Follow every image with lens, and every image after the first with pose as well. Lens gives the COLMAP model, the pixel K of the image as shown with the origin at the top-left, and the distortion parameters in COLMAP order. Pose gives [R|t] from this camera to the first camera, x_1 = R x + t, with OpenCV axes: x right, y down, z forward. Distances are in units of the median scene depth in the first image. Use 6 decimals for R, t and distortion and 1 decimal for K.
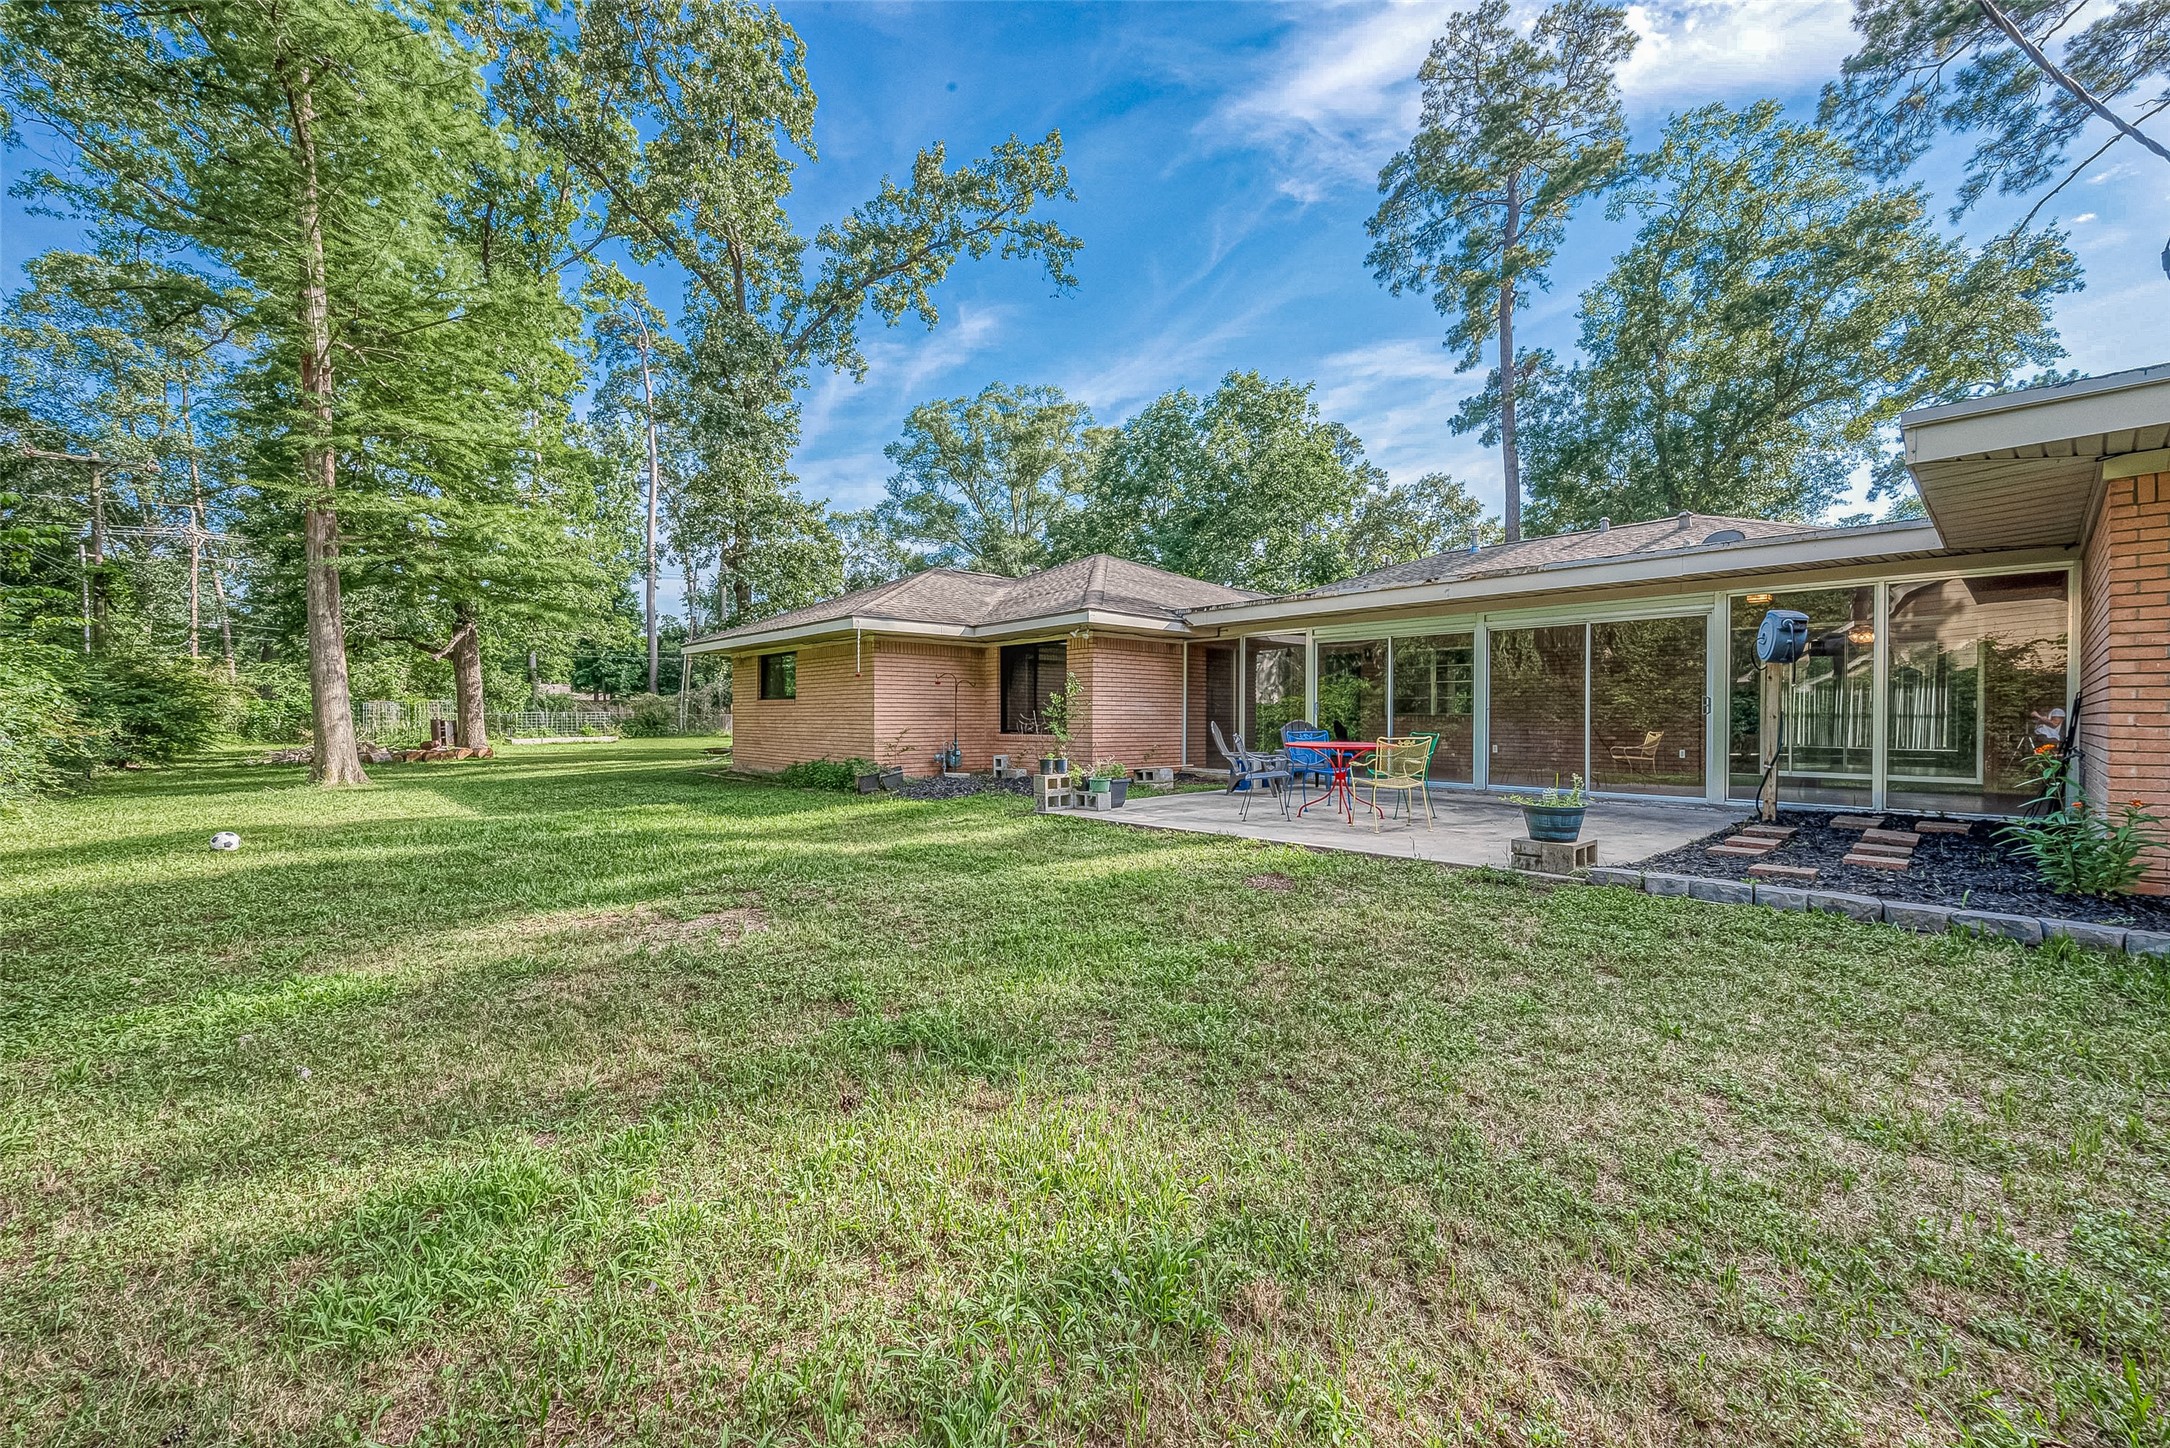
lens RADIAL K [[869.5, 0, 1085.0], [0, 869.5, 724.0], [0, 0, 1]] dist [0.000444, 0.000103]
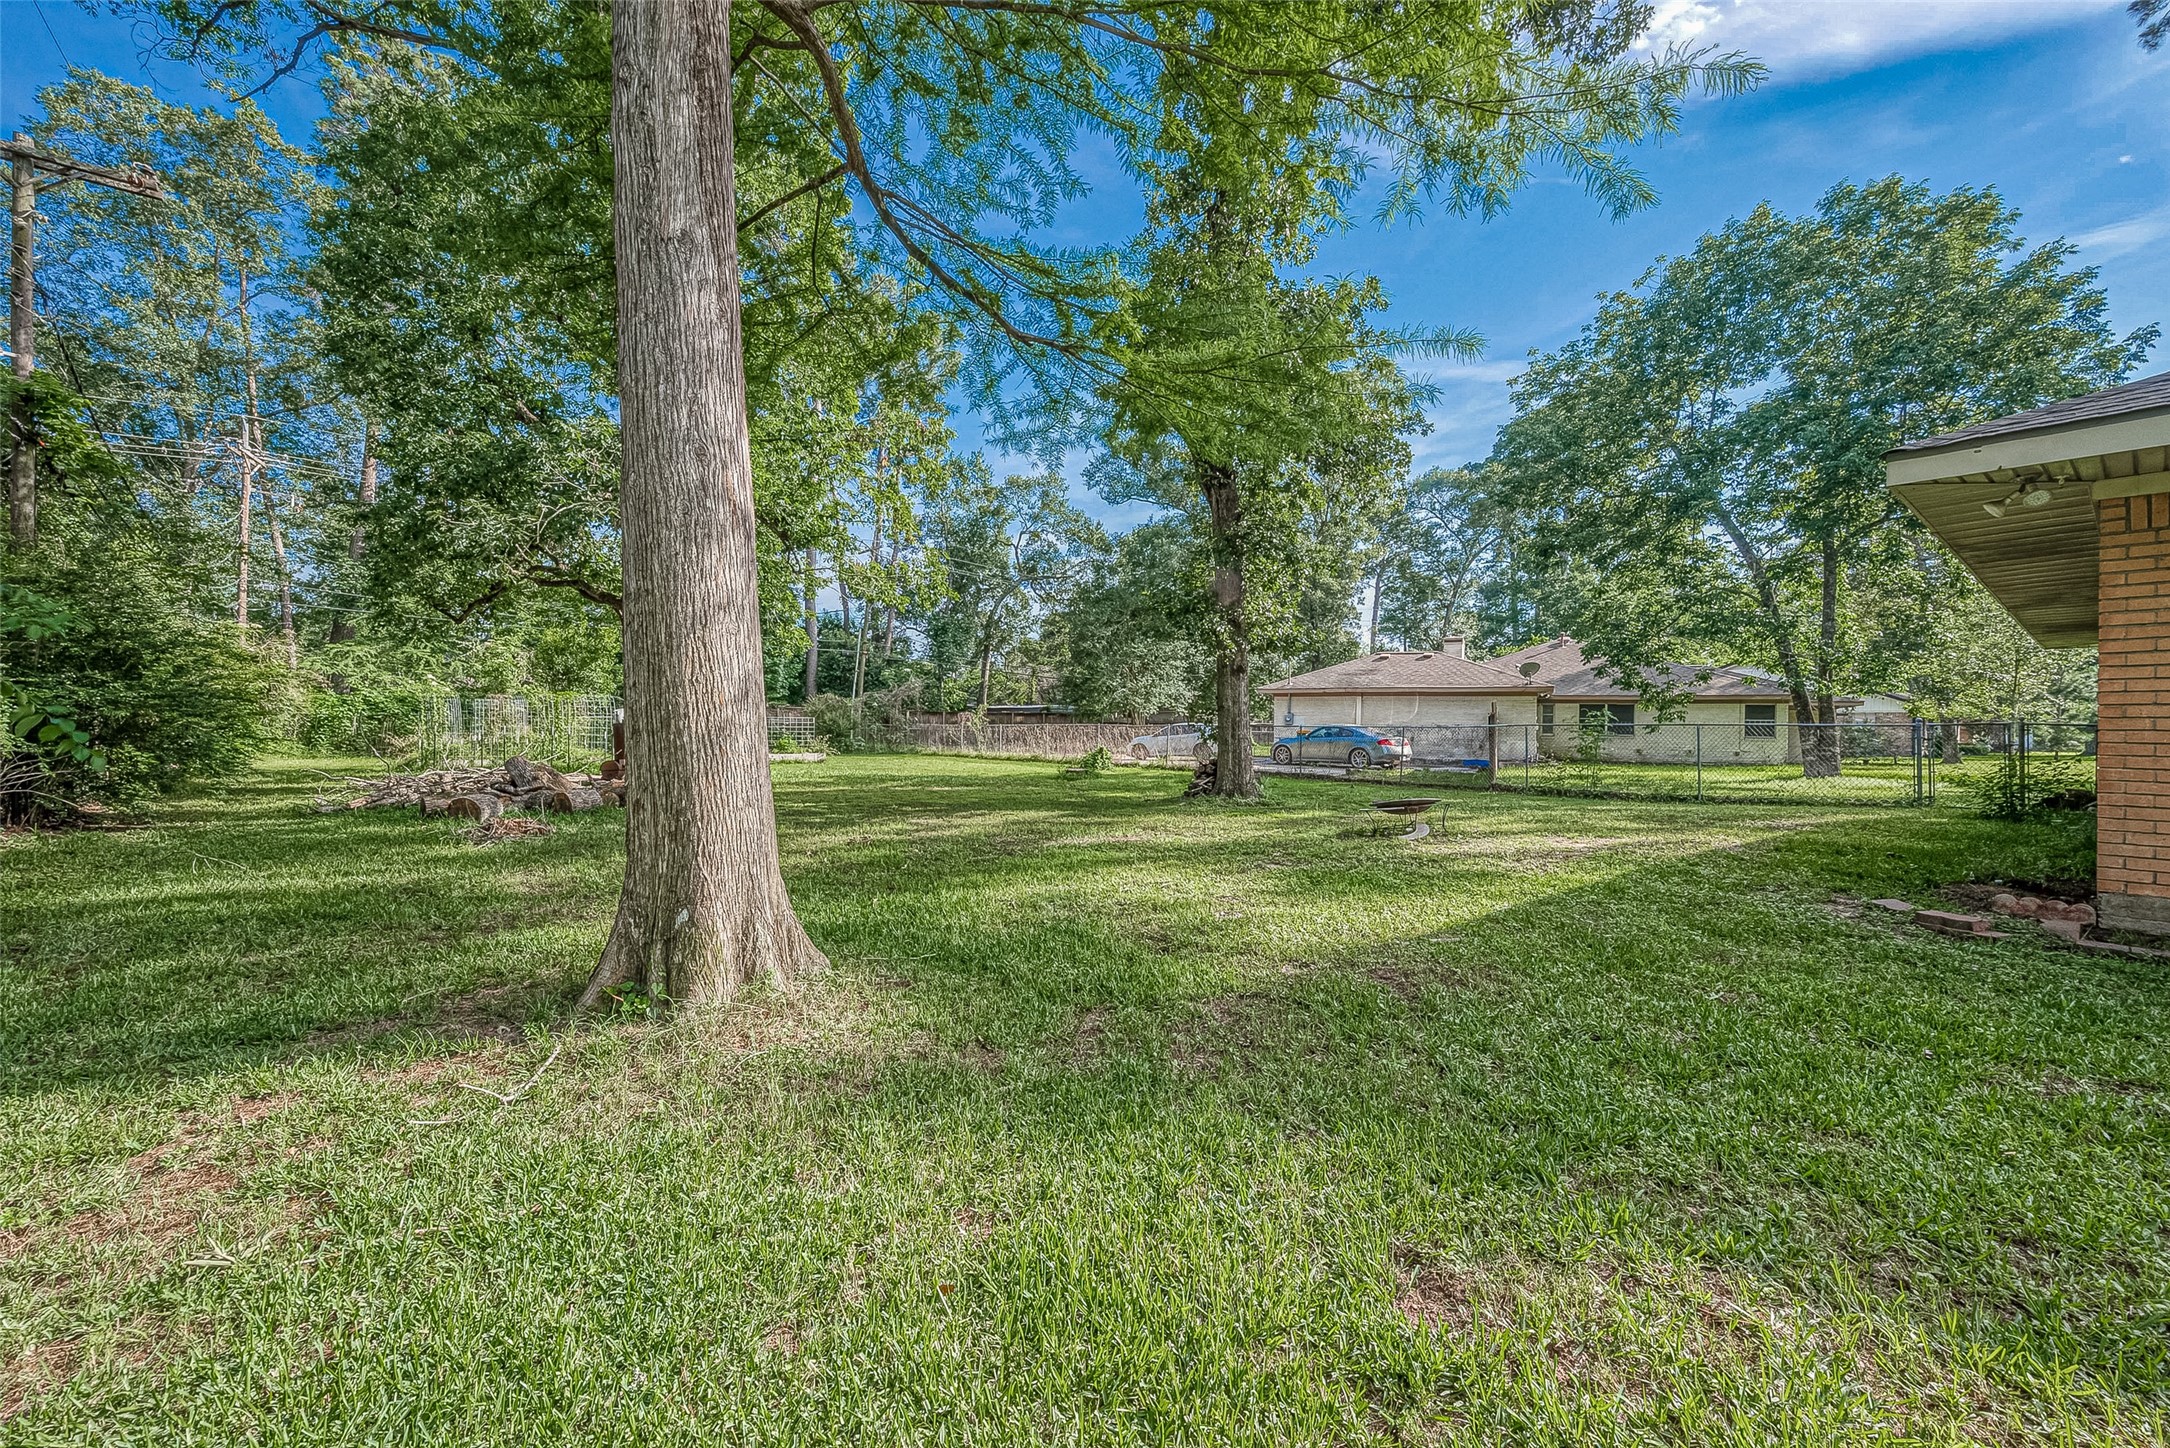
lens RADIAL K [[898.4, 0, 1085.0], [0, 898.4, 724.0], [0, 0, 1]] dist [0.007892, 0.000168]
pose [[0.998371, 0.015333, -0.054957, -0.285018], [-0.016425, 0.999675, -0.019484, 0.001471], [0.054640, 0.020355, 0.998299, 0.291540]]
